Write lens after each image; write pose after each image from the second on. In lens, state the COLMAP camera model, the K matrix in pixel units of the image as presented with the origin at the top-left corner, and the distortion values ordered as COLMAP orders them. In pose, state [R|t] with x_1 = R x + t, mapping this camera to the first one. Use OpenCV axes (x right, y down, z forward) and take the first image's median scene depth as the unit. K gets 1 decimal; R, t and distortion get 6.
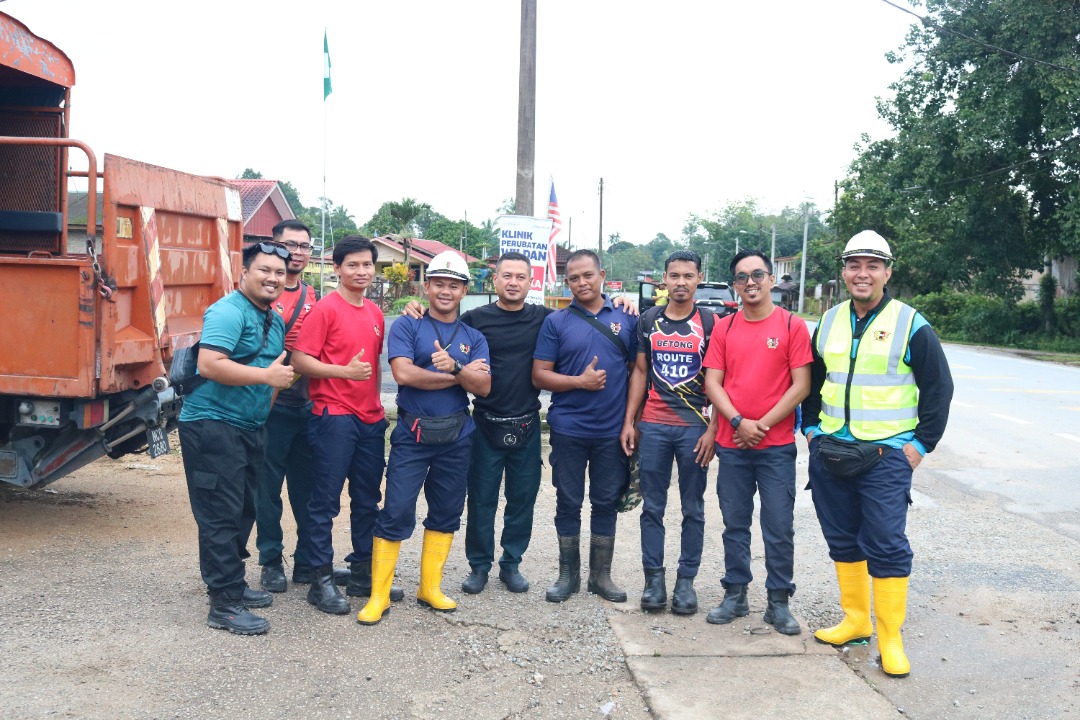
lens RADIAL K [[1114.2, 0, 561.9], [0, 1114.2, 358.2], [0, 0, 1]] dist [-0.150872, 0.250461]
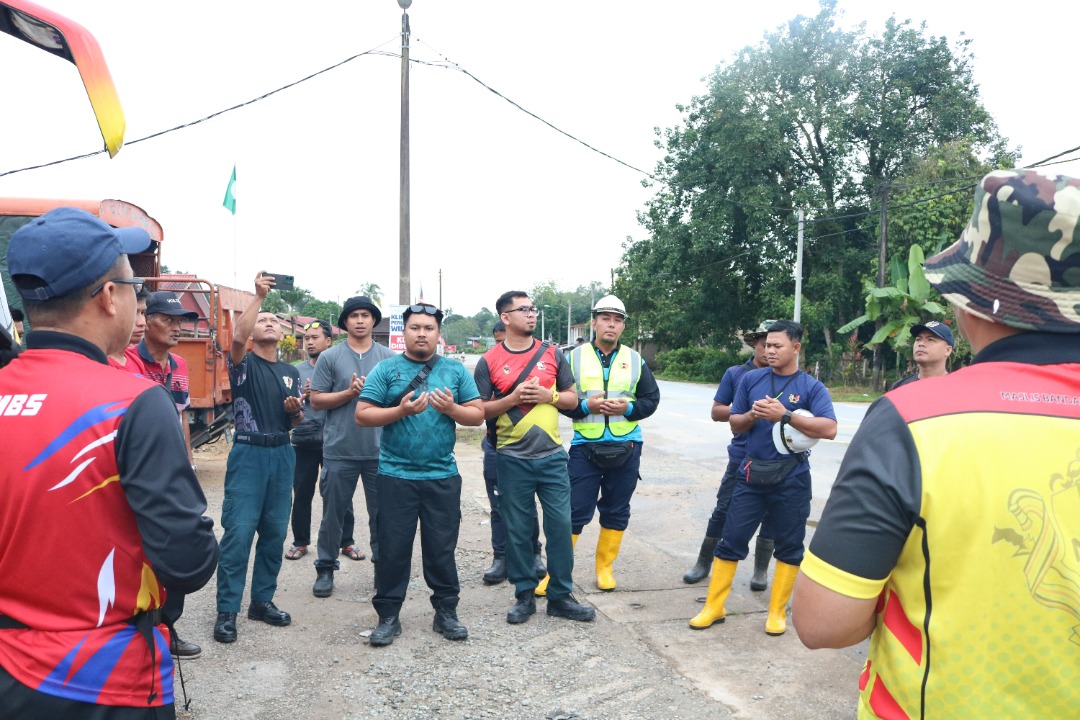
lens RADIAL K [[899.0, 0, 542.5], [0, 899.0, 366.7], [0, 0, 1]] dist [-0.160159, 0.128476]
pose [[0.988092, -0.025860, 0.151678, -0.012571], [0.032678, 0.998556, -0.042630, 0.008132], [-0.150357, 0.047079, 0.987510, -0.110690]]
